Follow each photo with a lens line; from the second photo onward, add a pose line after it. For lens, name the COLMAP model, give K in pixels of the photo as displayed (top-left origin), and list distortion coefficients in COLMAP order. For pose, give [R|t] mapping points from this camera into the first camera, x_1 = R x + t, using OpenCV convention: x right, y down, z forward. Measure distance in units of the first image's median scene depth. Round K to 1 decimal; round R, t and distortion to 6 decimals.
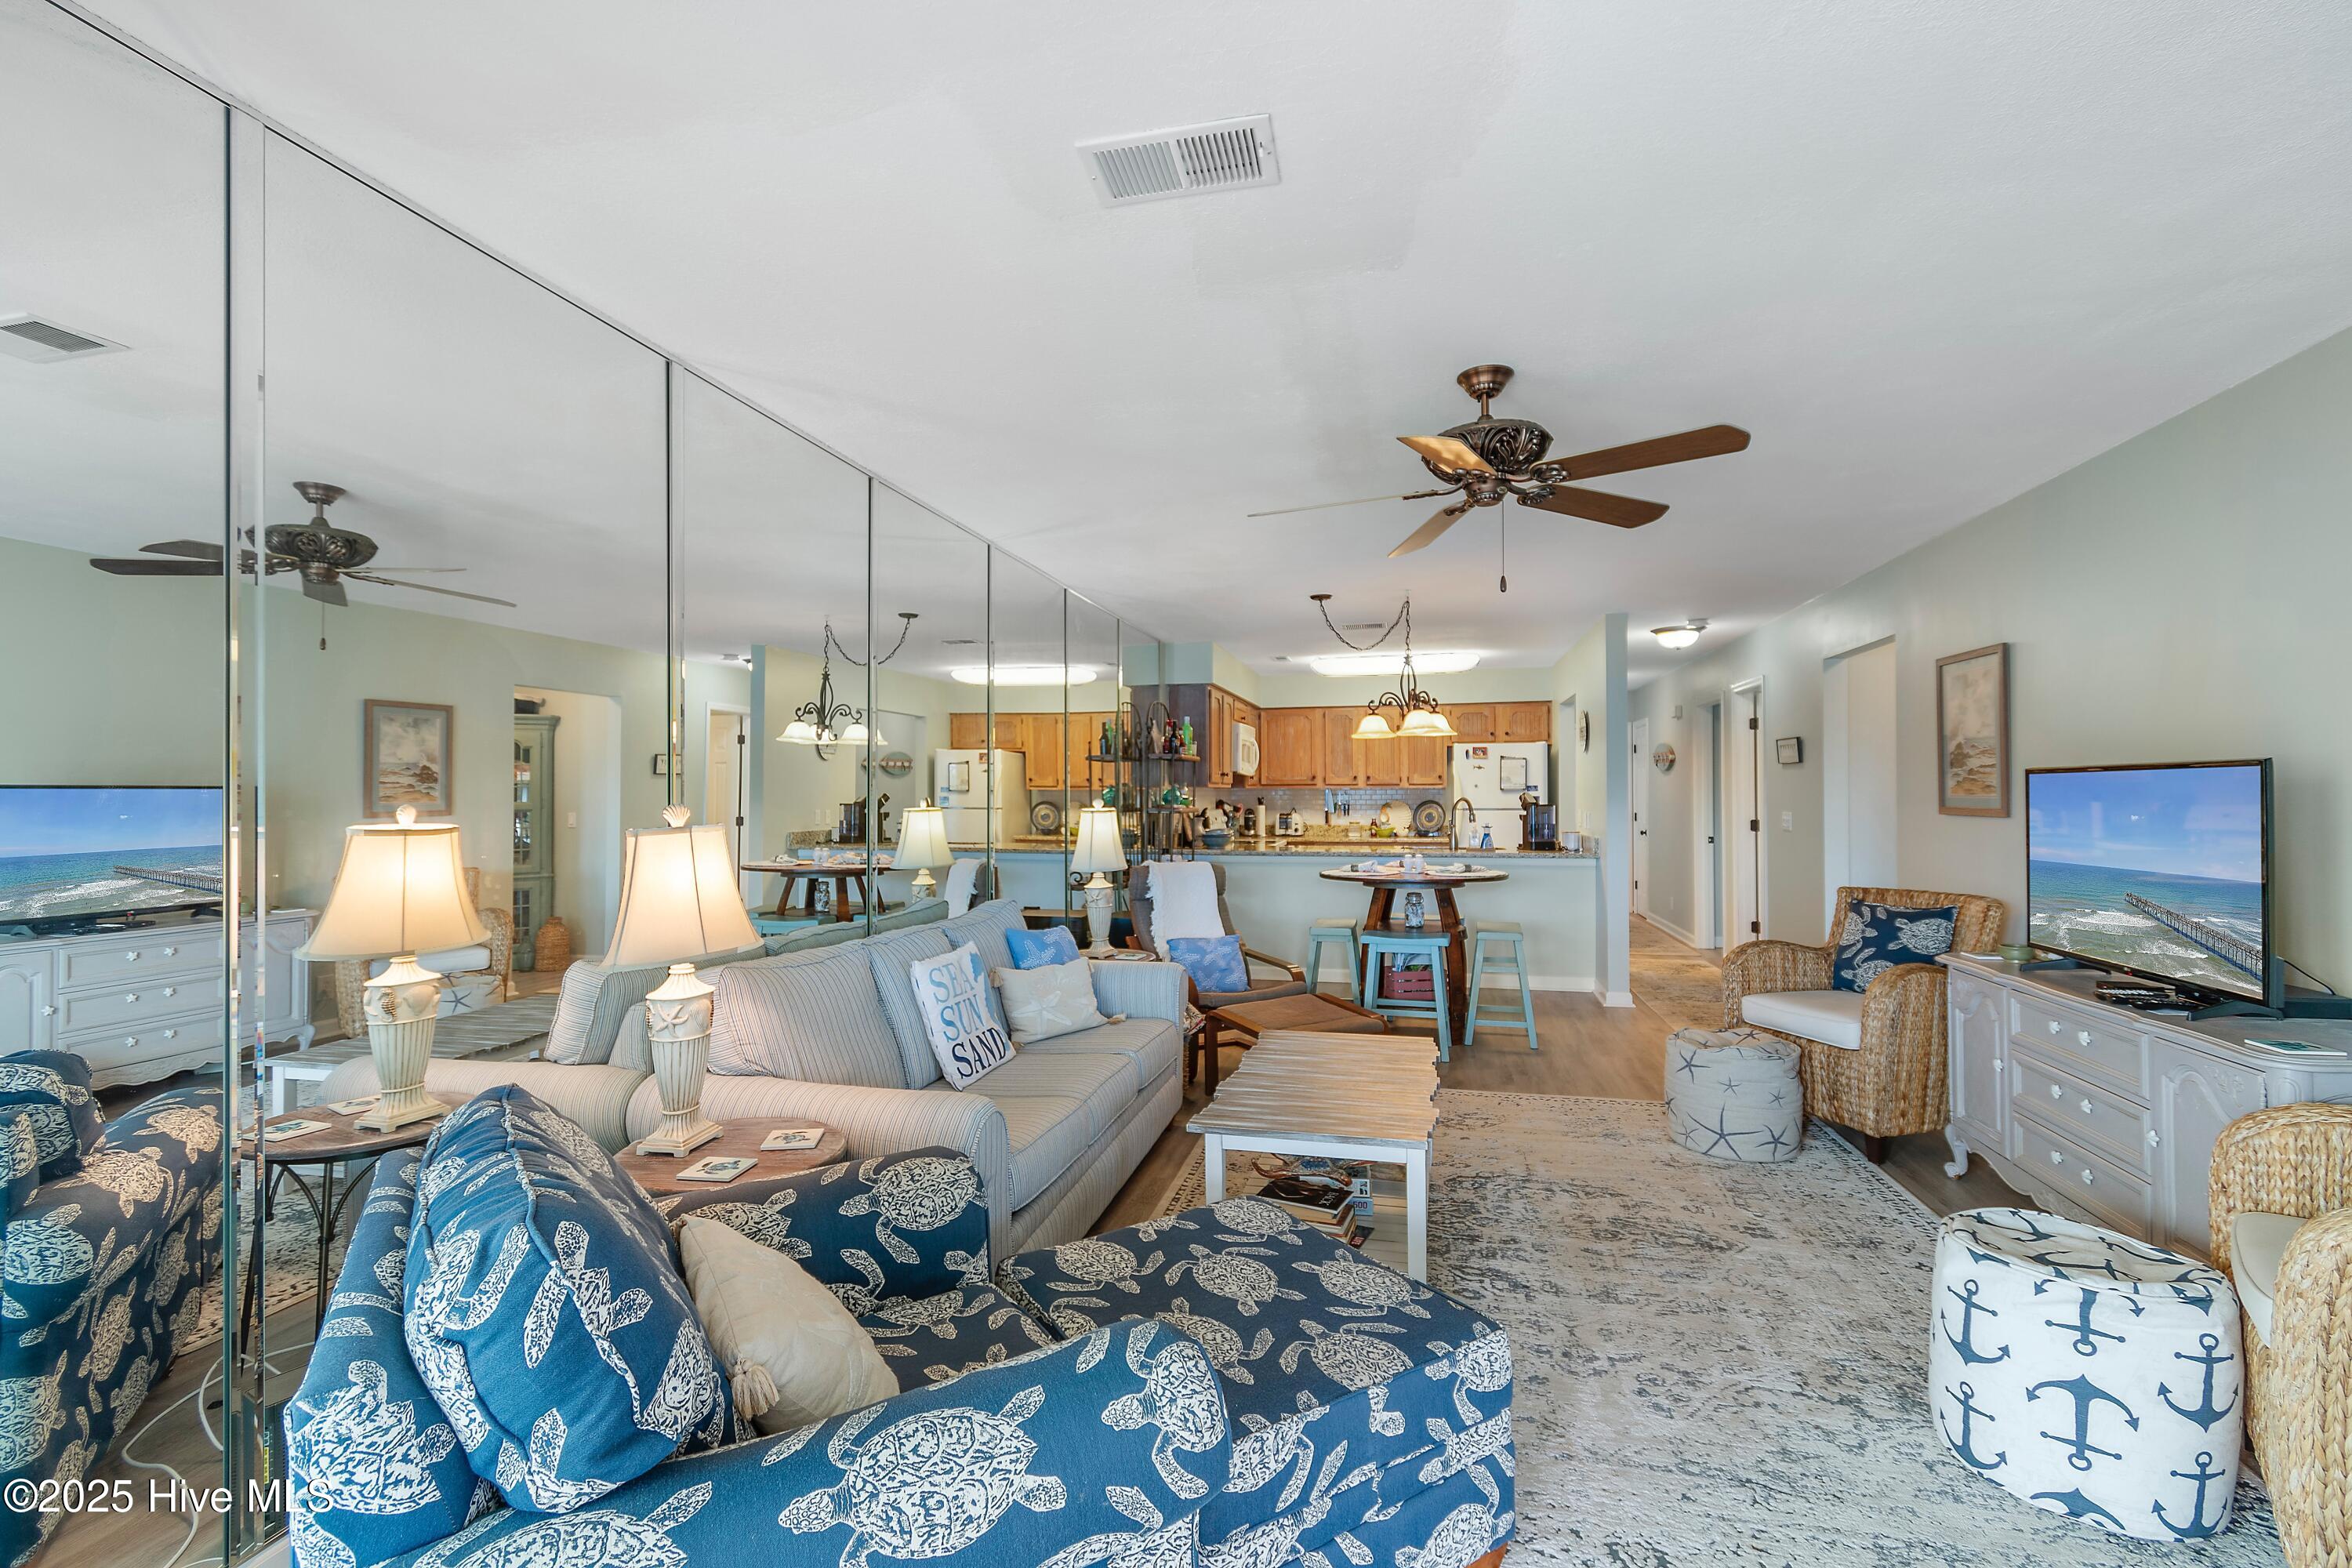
lens RADIAL K [[1047.8, 0, 1177.8], [0, 1047.8, 789.9], [0, 0, 1]] dist [0.006090, -0.002959]
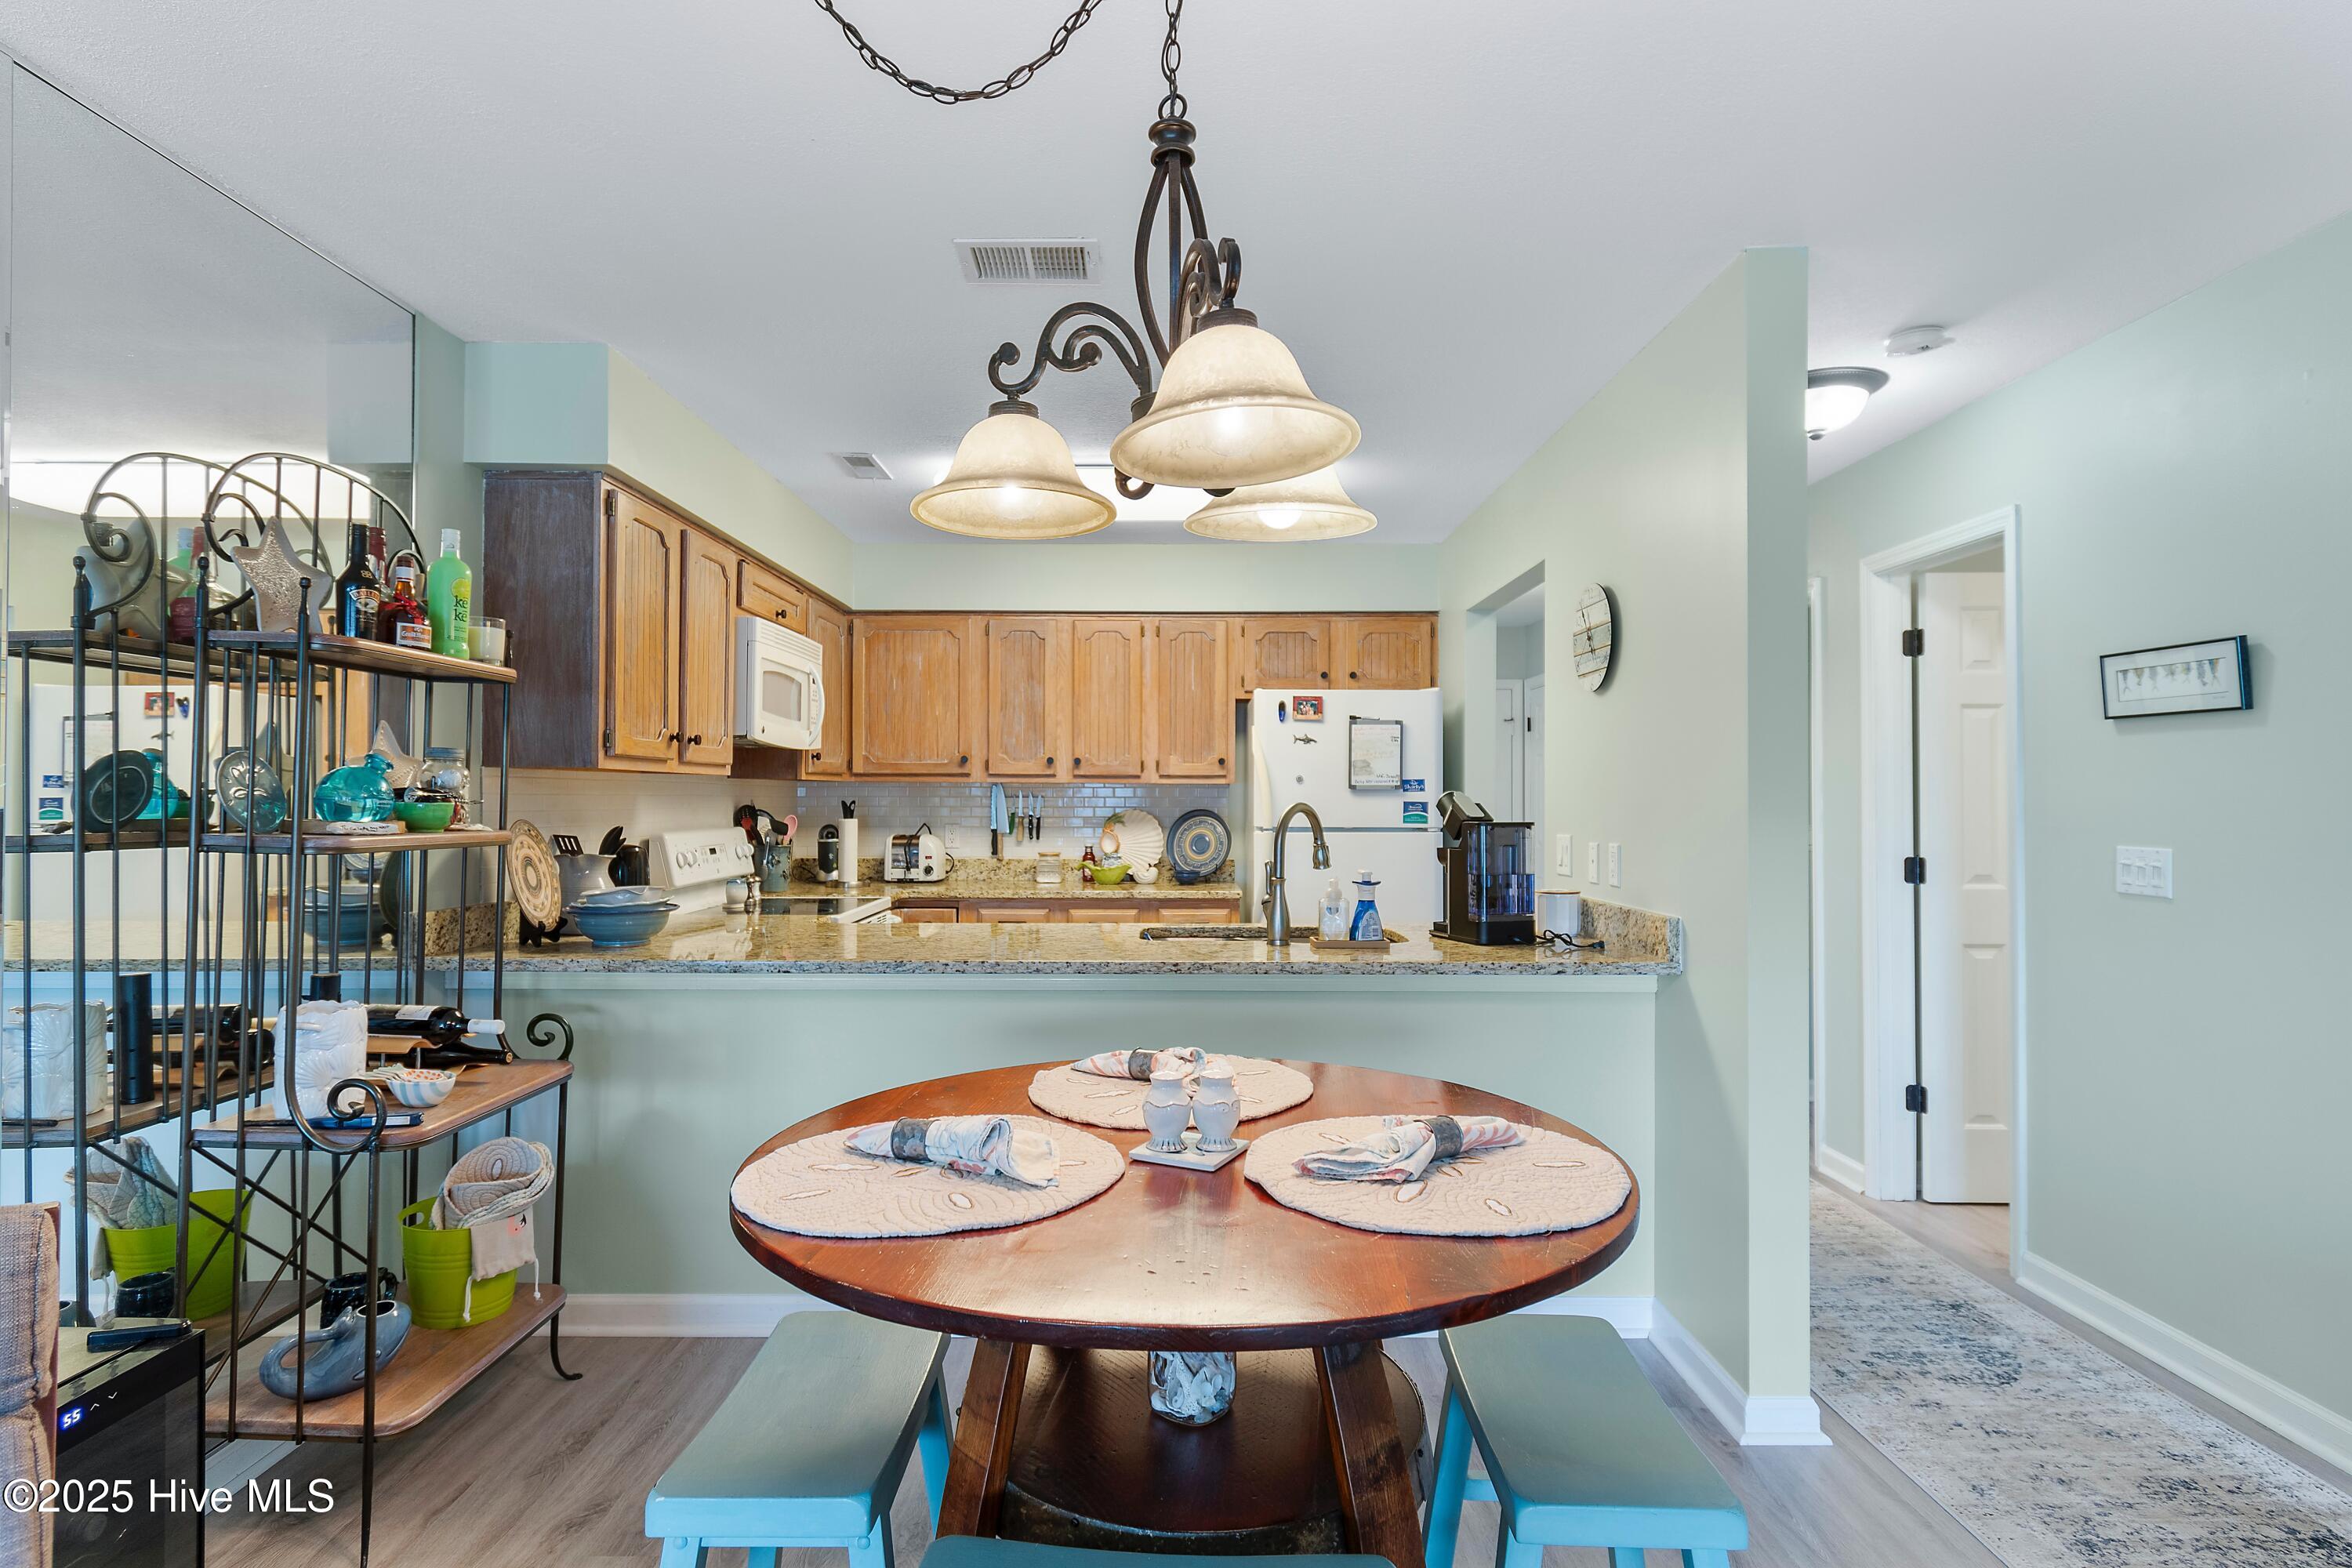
lens RADIAL K [[1214.5, 0, 1148.9], [0, 1214.5, 790.3], [0, 0, 1]] dist [-0.004475, -0.003019]
pose [[0.977066, 0.009009, 0.212744, 0.271802], [-0.008158, 0.999955, -0.004877, 0.011033], [-0.212778, 0.003029, 0.977096, 1.273663]]
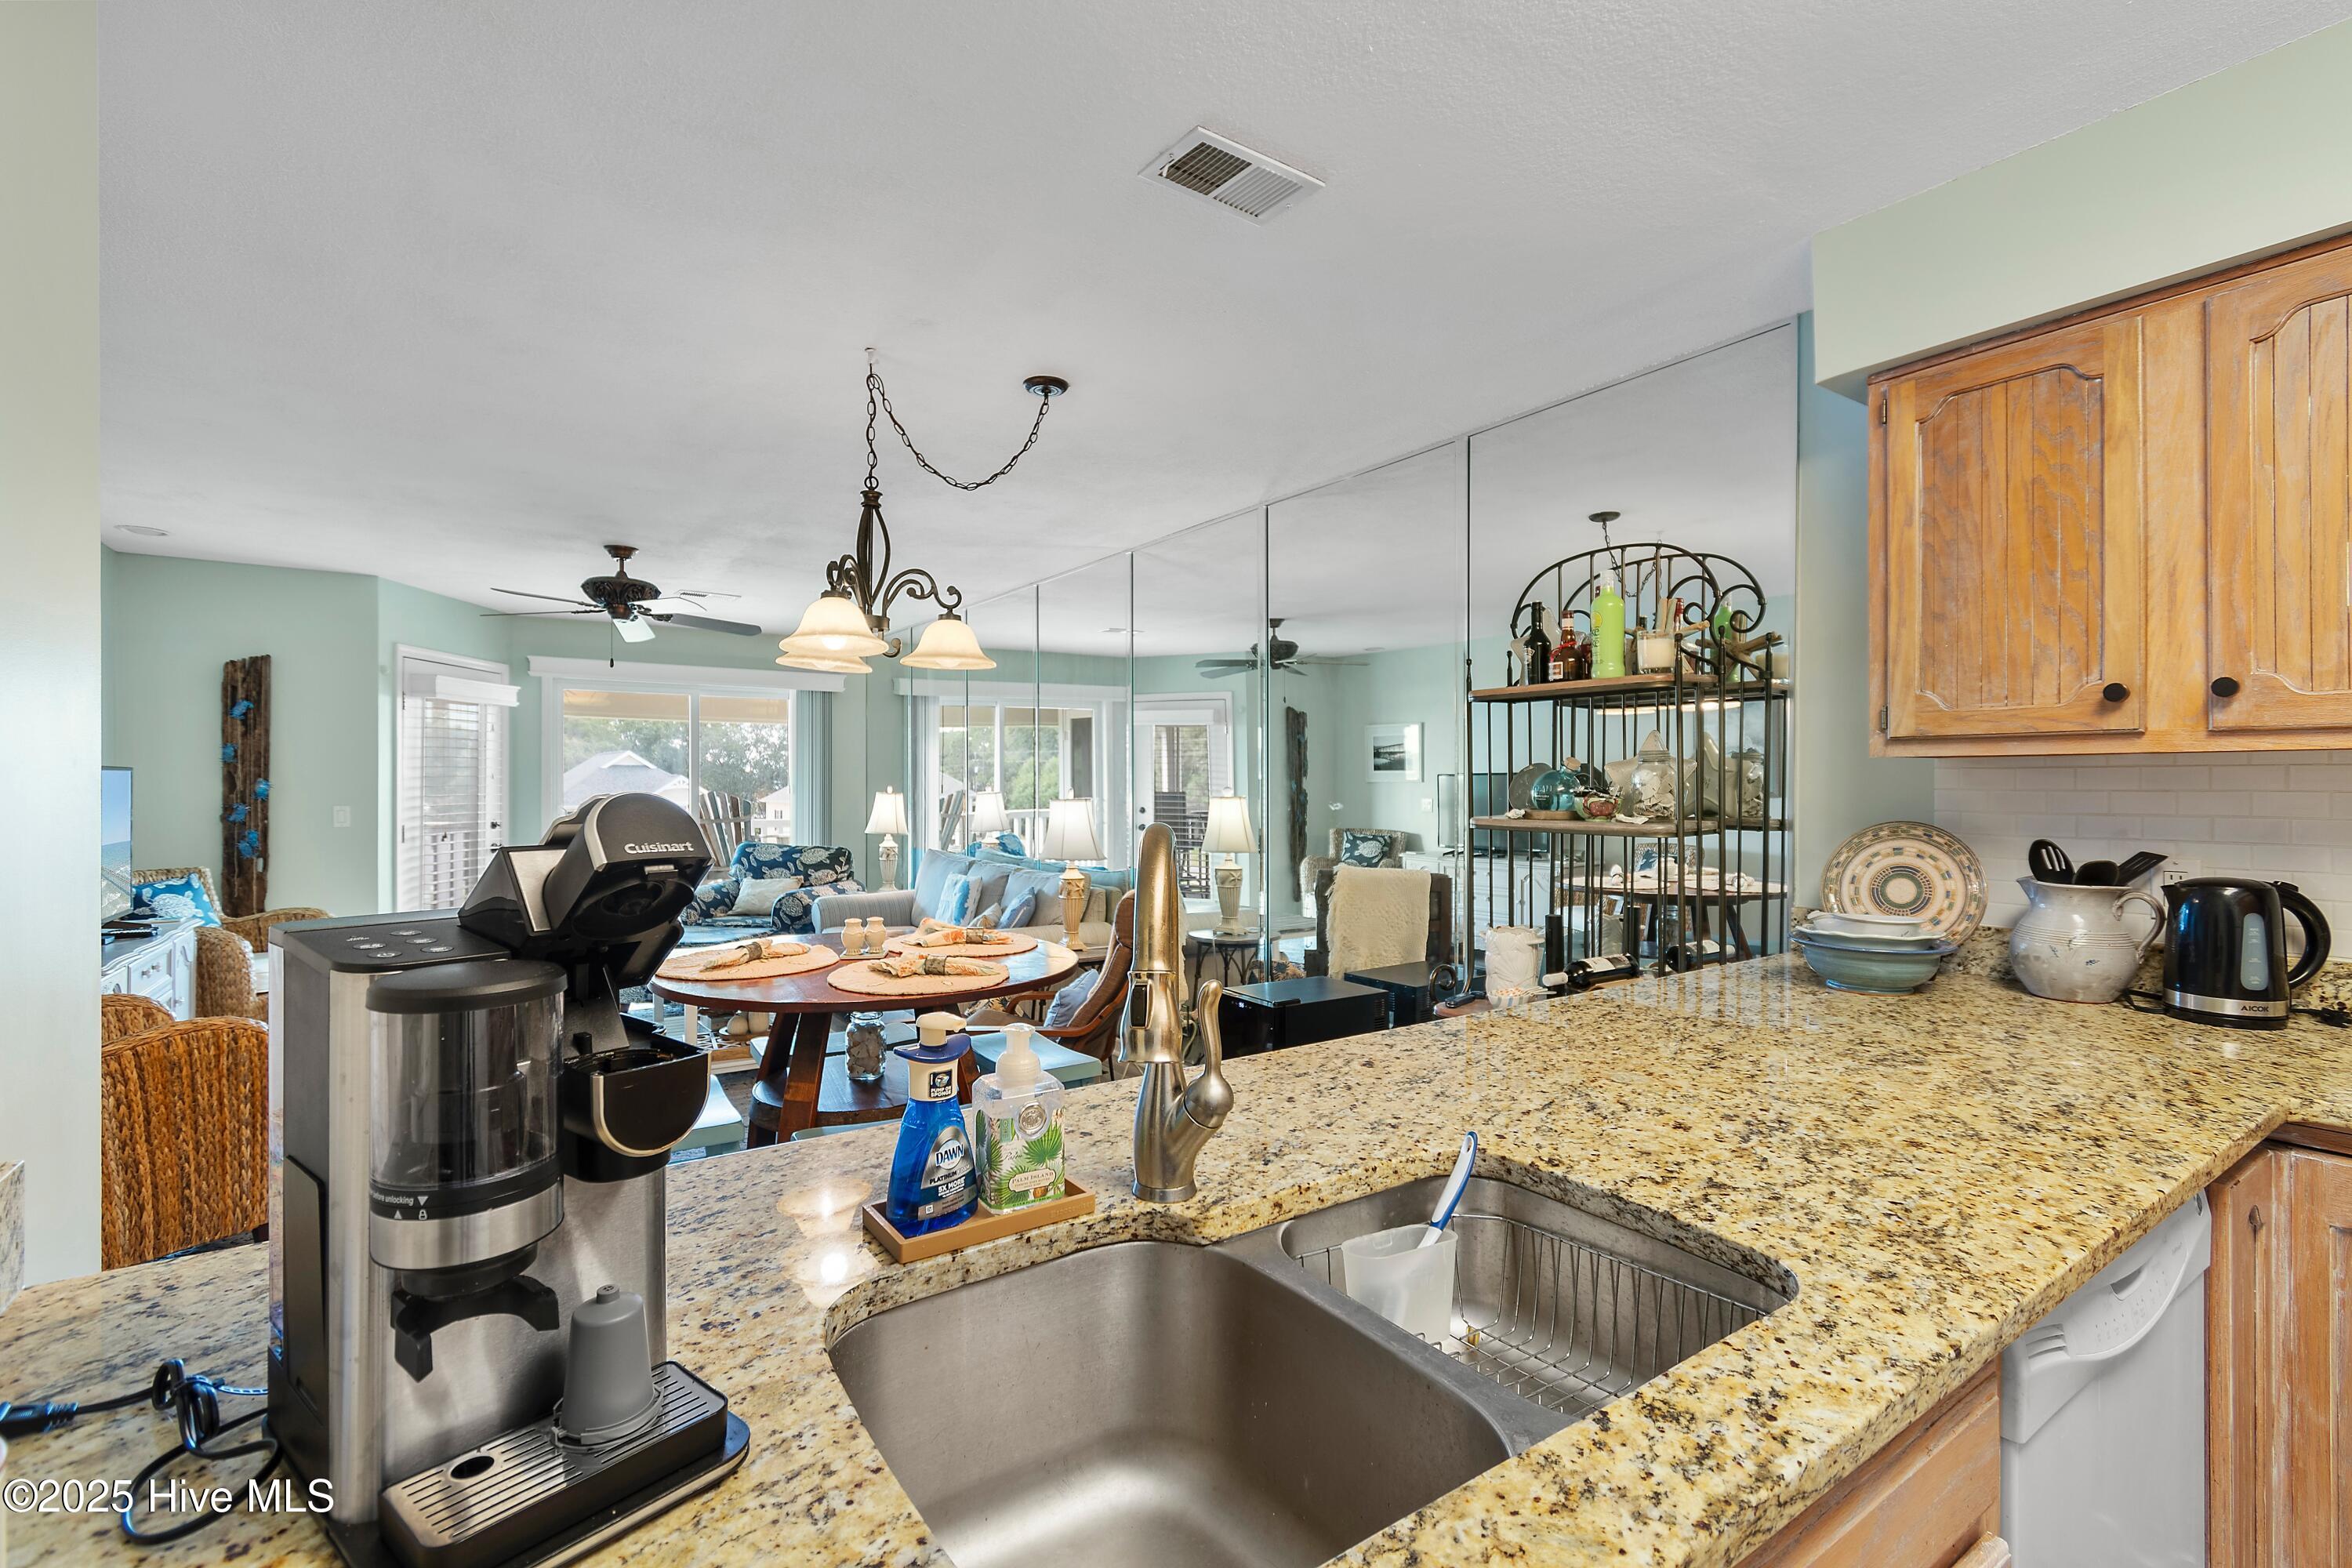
lens RADIAL K [[1047.8, 0, 1169.5], [0, 1047.8, 787.2], [0, 0, 1]] dist [0.006090, -0.002959]
pose [[-0.678945, 0.010210, -0.734118, 0.805123], [0.008416, 0.999946, 0.006124, 0.003546], [0.734141, -0.002021, -0.678994, 2.382718]]
